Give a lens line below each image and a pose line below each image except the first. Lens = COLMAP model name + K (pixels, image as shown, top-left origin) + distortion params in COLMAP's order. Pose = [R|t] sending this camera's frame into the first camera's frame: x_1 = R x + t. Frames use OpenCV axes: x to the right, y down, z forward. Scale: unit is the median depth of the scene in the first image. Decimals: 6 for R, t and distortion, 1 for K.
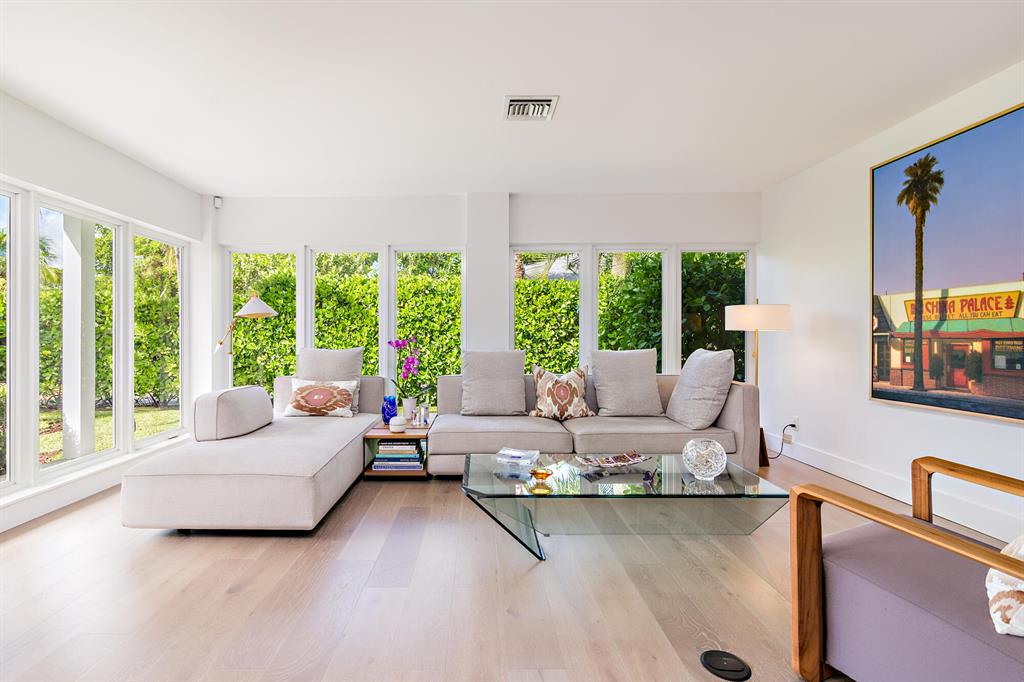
lens RADIAL K [[527.7, 0, 509.5], [0, 527.7, 334.6], [0, 0, 1]] dist [0.001871, 0.000124]
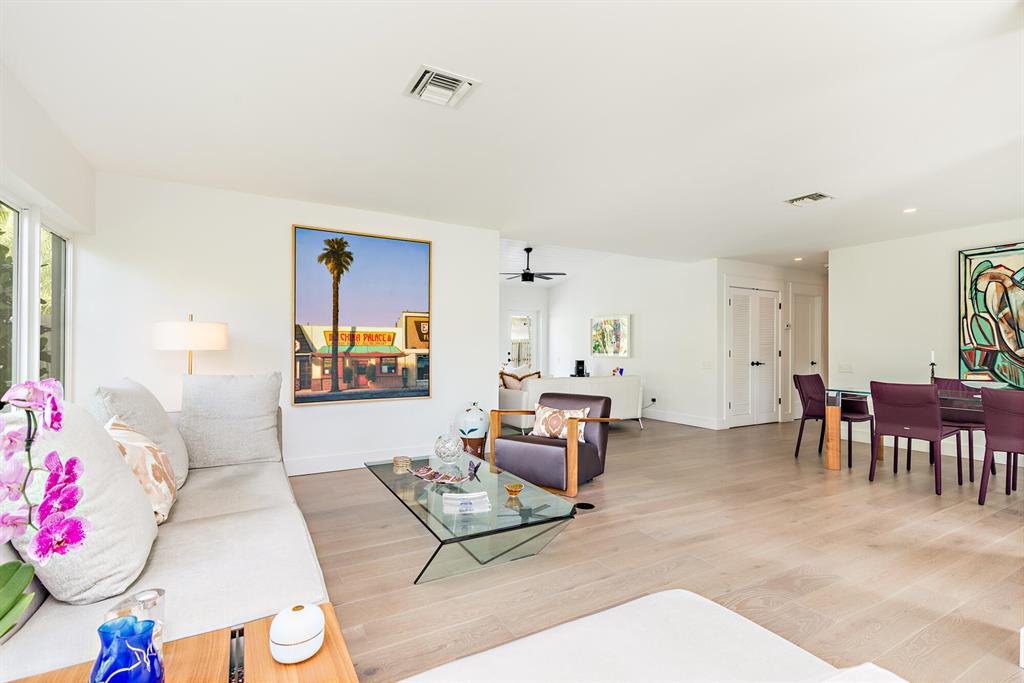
lens RADIAL K [[476.9, 0, 514.4], [0, 476.9, 347.5], [0, 0, 1]] dist [-0.000767, 0.000082]
pose [[-0.482270, 0.003221, 0.876017, -0.630051], [-0.006031, 0.999957, -0.006997, -0.013324], [-0.876002, -0.008657, -0.482230, 1.159104]]
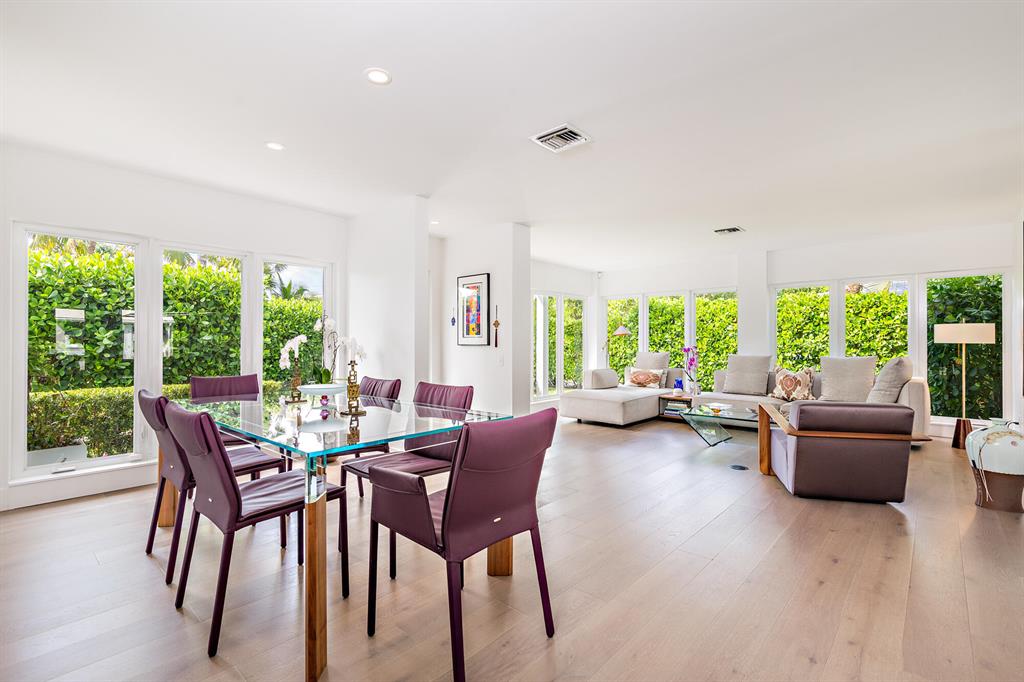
lens RADIAL K [[476.9, 0, 511.1], [0, 476.9, 341.7], [0, 0, 1]] dist [-0.000767, 0.000082]
pose [[0.745596, 0.002586, -0.666393, 0.445071], [-0.003170, 0.999995, 0.000334, -0.009416], [0.666391, 0.001864, 0.745600, -0.619779]]
